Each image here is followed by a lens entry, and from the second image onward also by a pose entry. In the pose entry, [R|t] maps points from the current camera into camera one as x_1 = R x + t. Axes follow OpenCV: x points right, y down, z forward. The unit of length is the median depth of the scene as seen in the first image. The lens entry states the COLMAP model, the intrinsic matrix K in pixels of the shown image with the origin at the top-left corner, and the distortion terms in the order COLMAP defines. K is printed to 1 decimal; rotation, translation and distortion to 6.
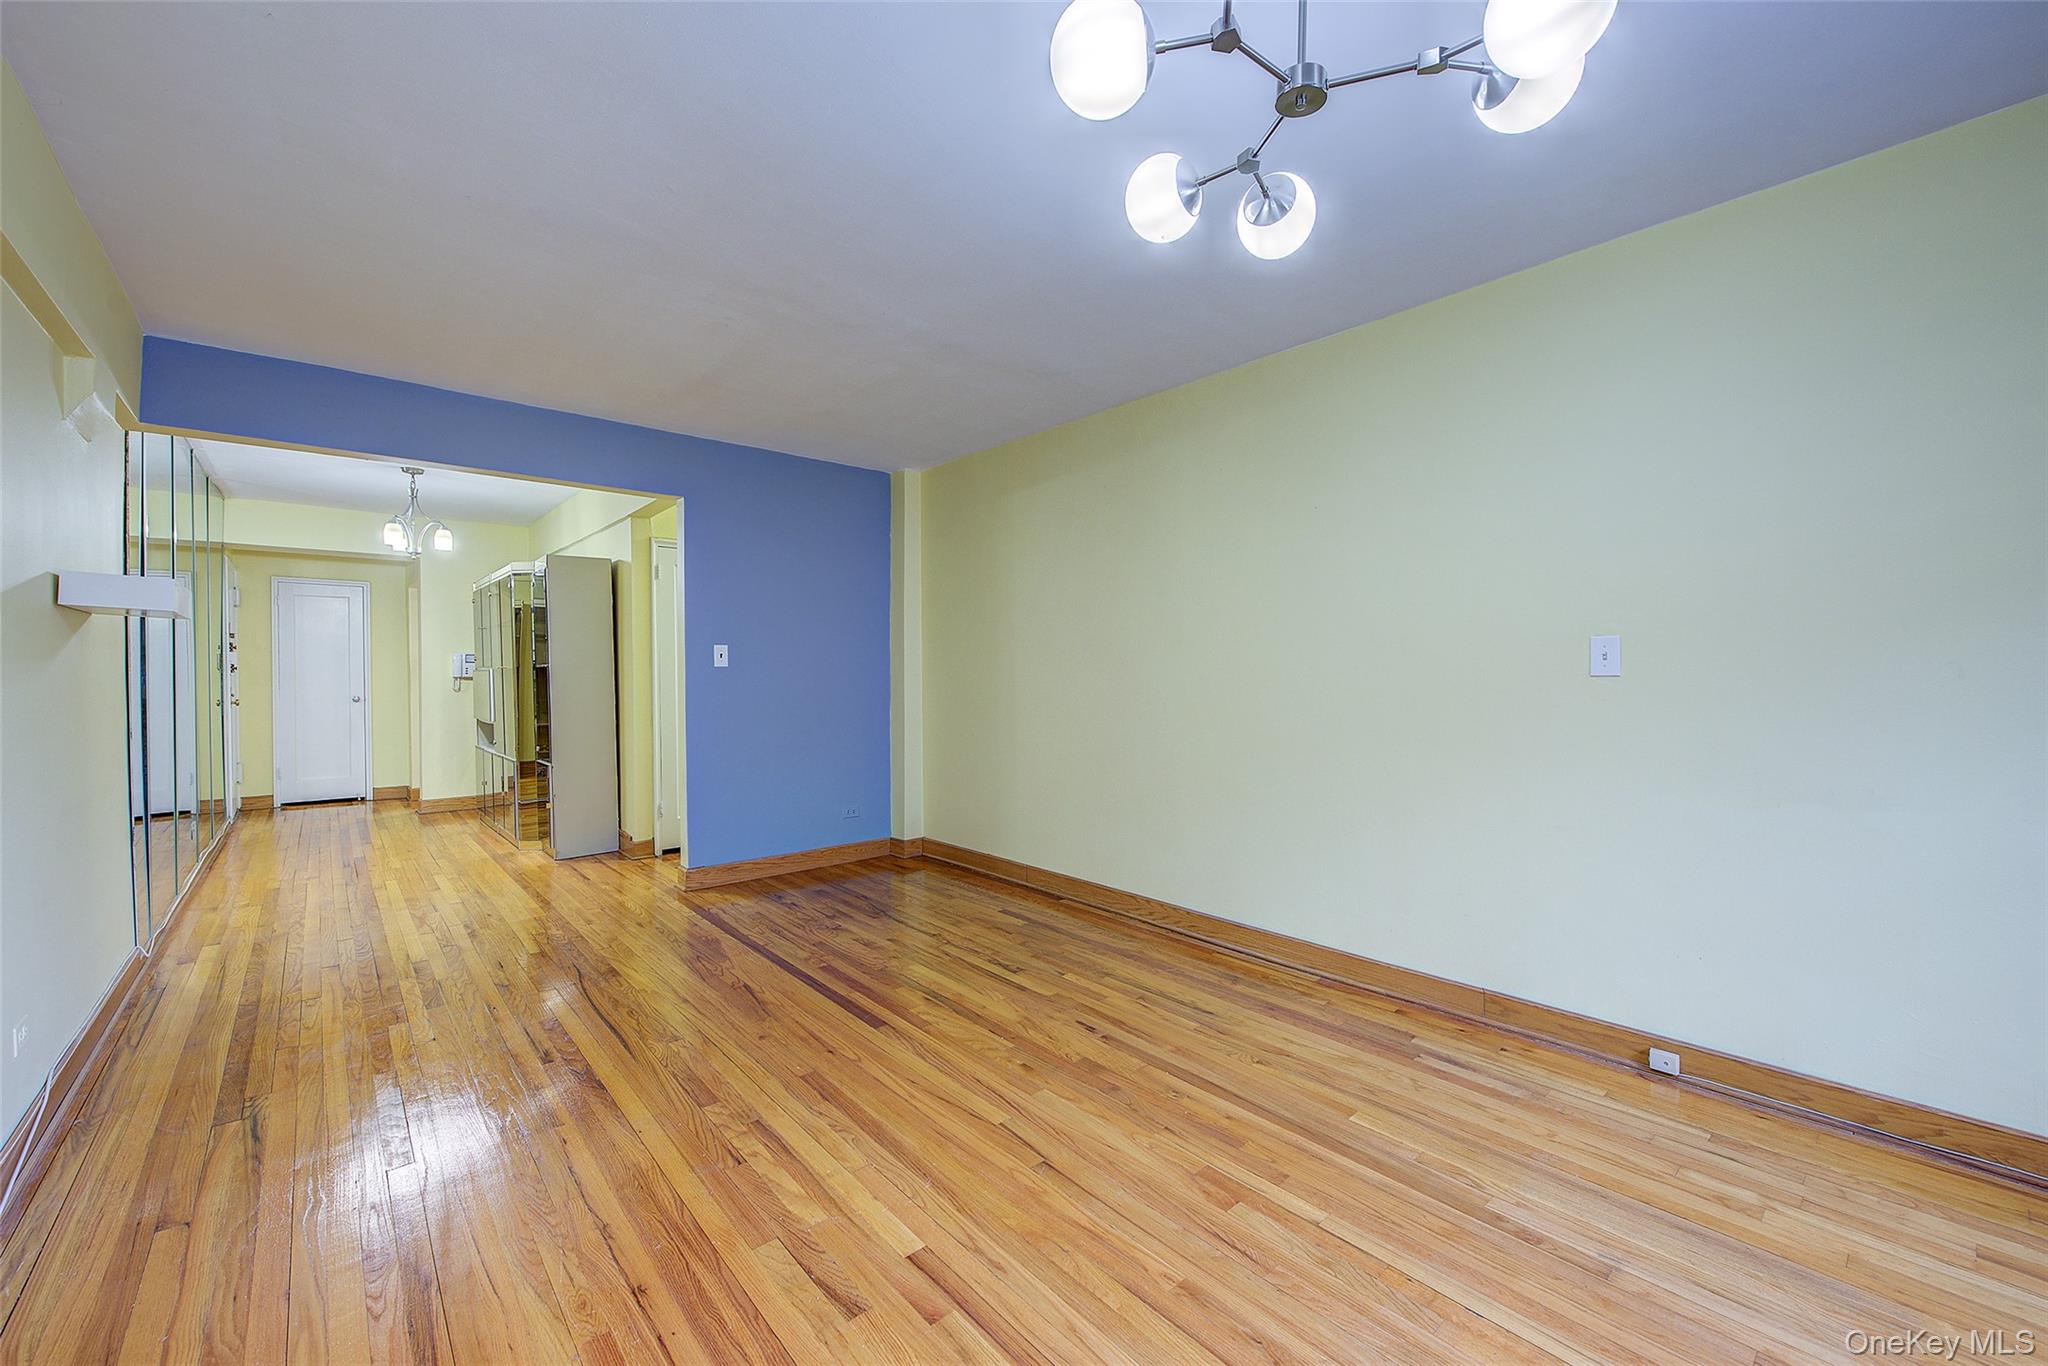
lens RADIAL K [[813.3, 0, 1011.6], [0, 813.3, 682.1], [0, 0, 1]] dist [0.000534, -0.001693]
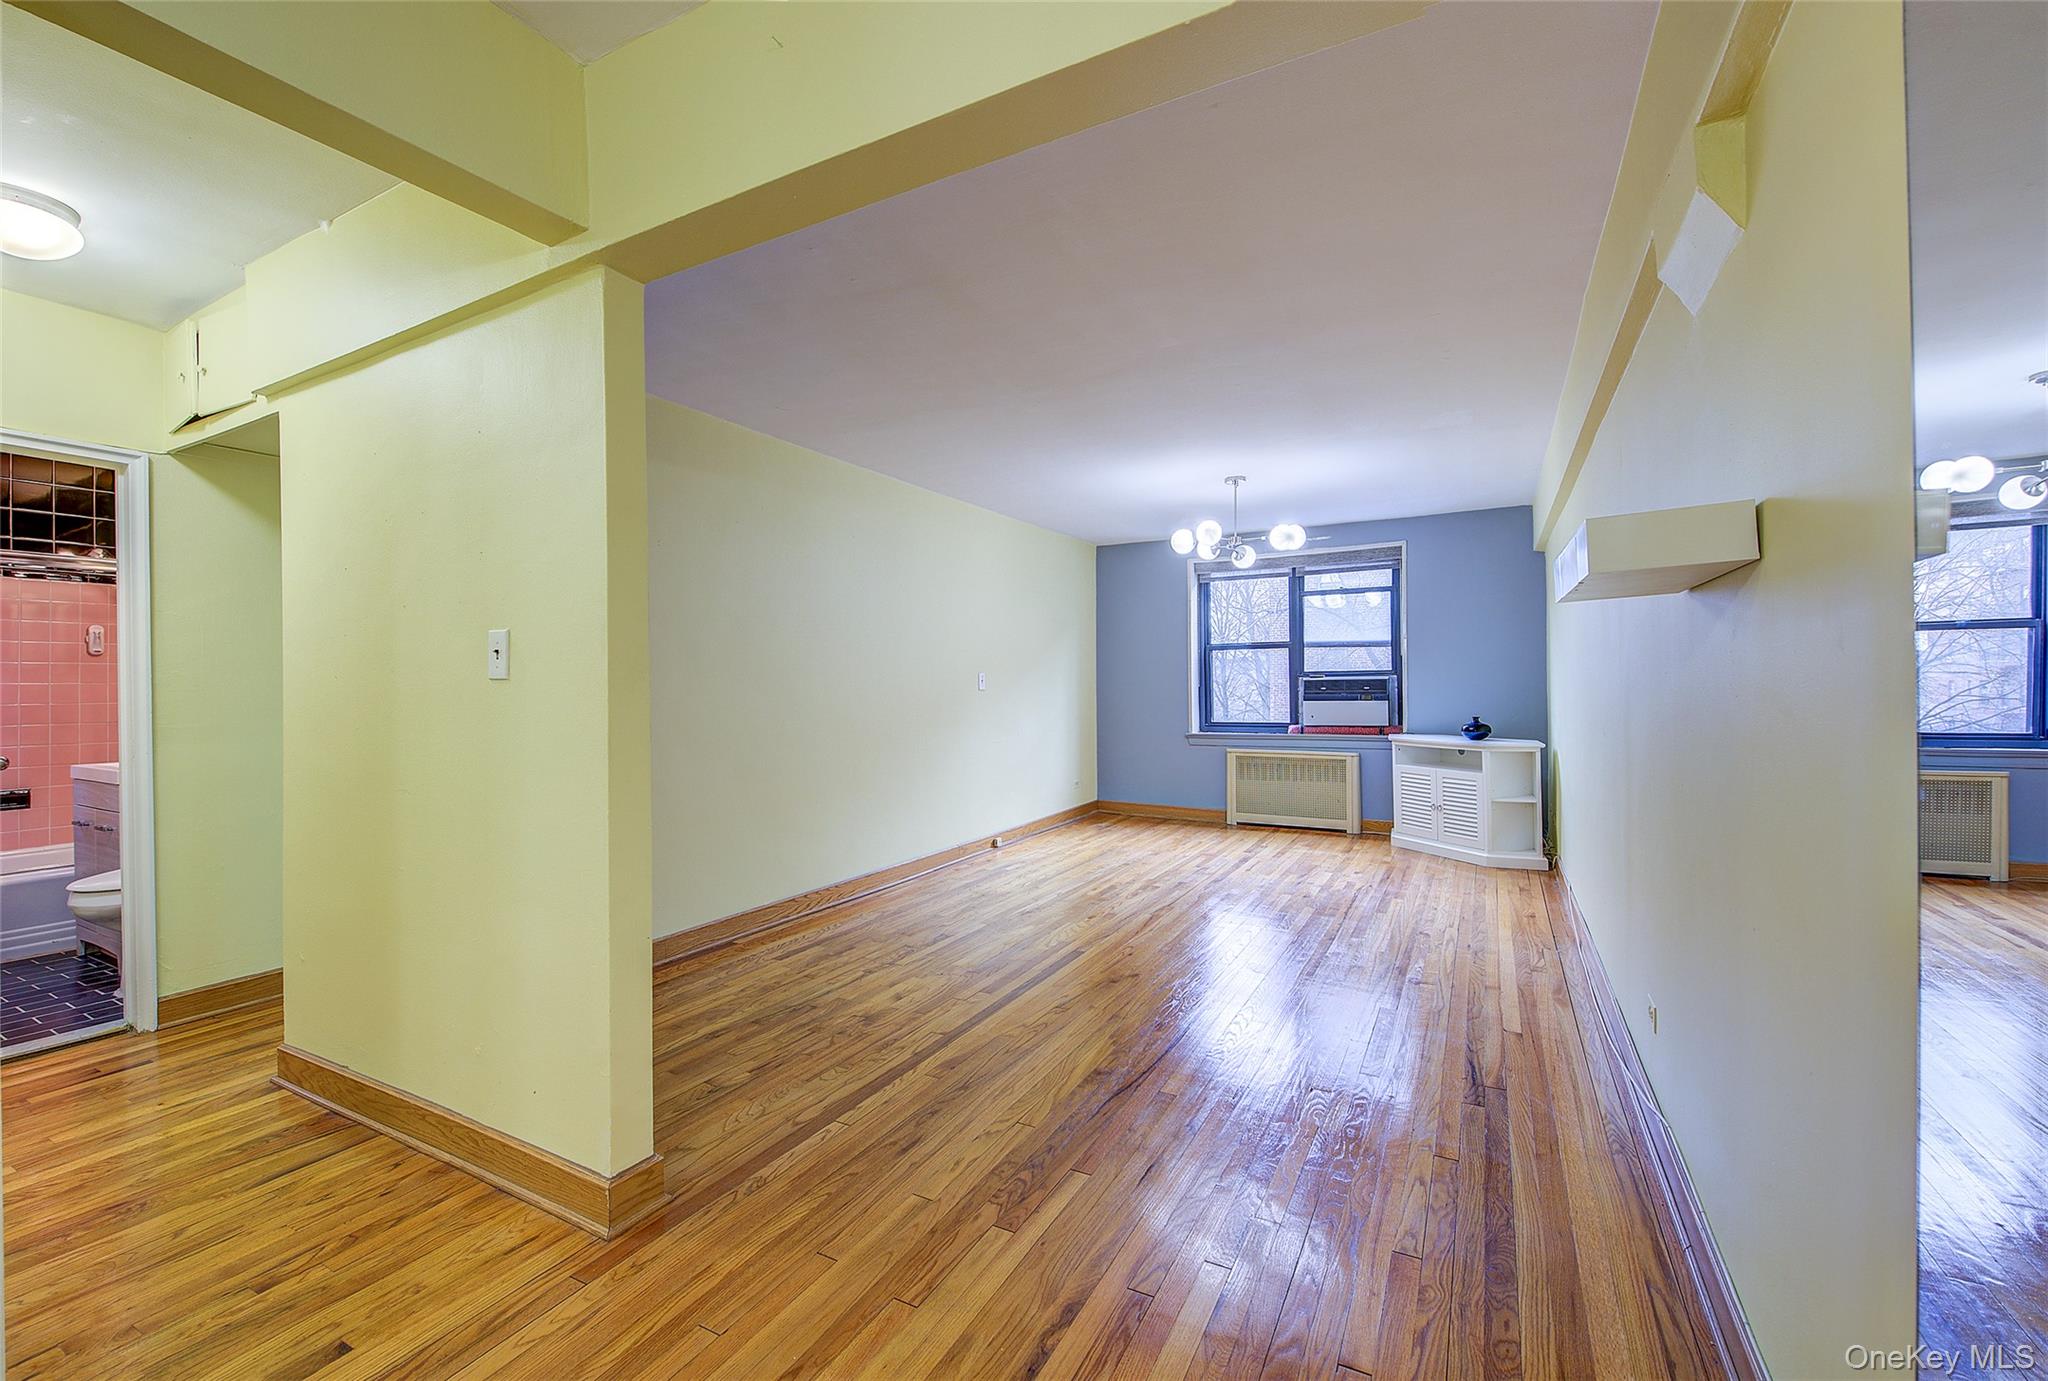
lens RADIAL K [[853.5, 0, 1029.4], [0, 853.5, 681.9], [0, 0, 1]] dist [0.001163, -0.000020]
pose [[-0.365723, 0.012112, 0.930645, -0.746048], [0.027058, 0.999631, -0.002376, -0.008634], [-0.930330, 0.024313, -0.365916, 0.819497]]
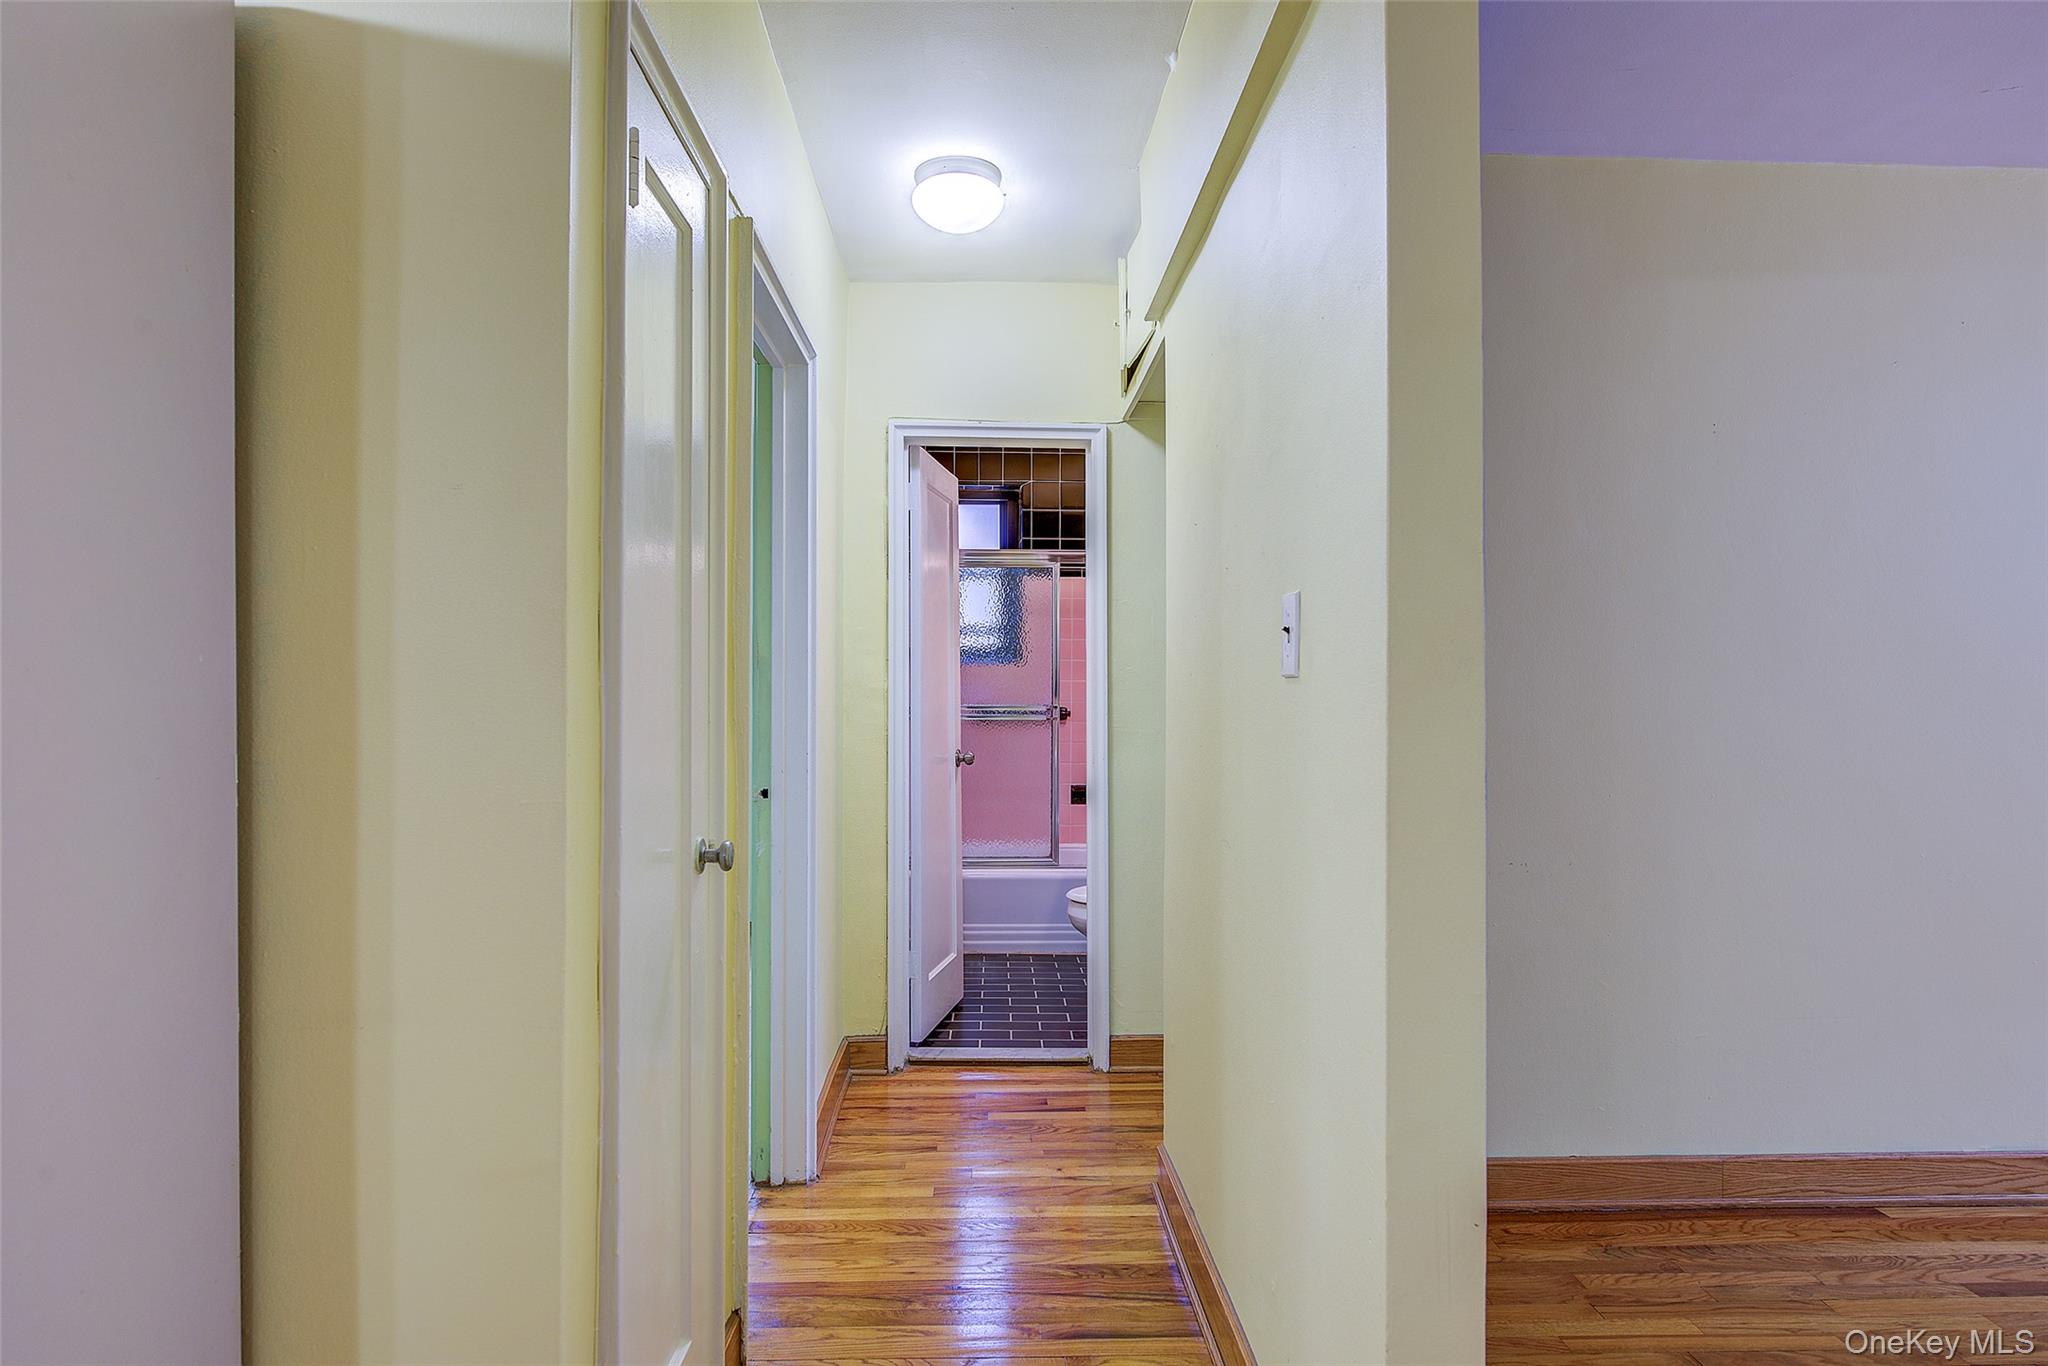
lens RADIAL K [[1173.1, 0, 1022.8], [0, 1173.1, 678.6], [0, 0, 1]] dist [0.003491, -0.001879]
pose [[0.619801, 0.018956, 0.784530, -0.588832], [0.004305, 0.999611, -0.027553, -0.008475], [-0.784747, 0.020455, 0.619478, 0.762547]]
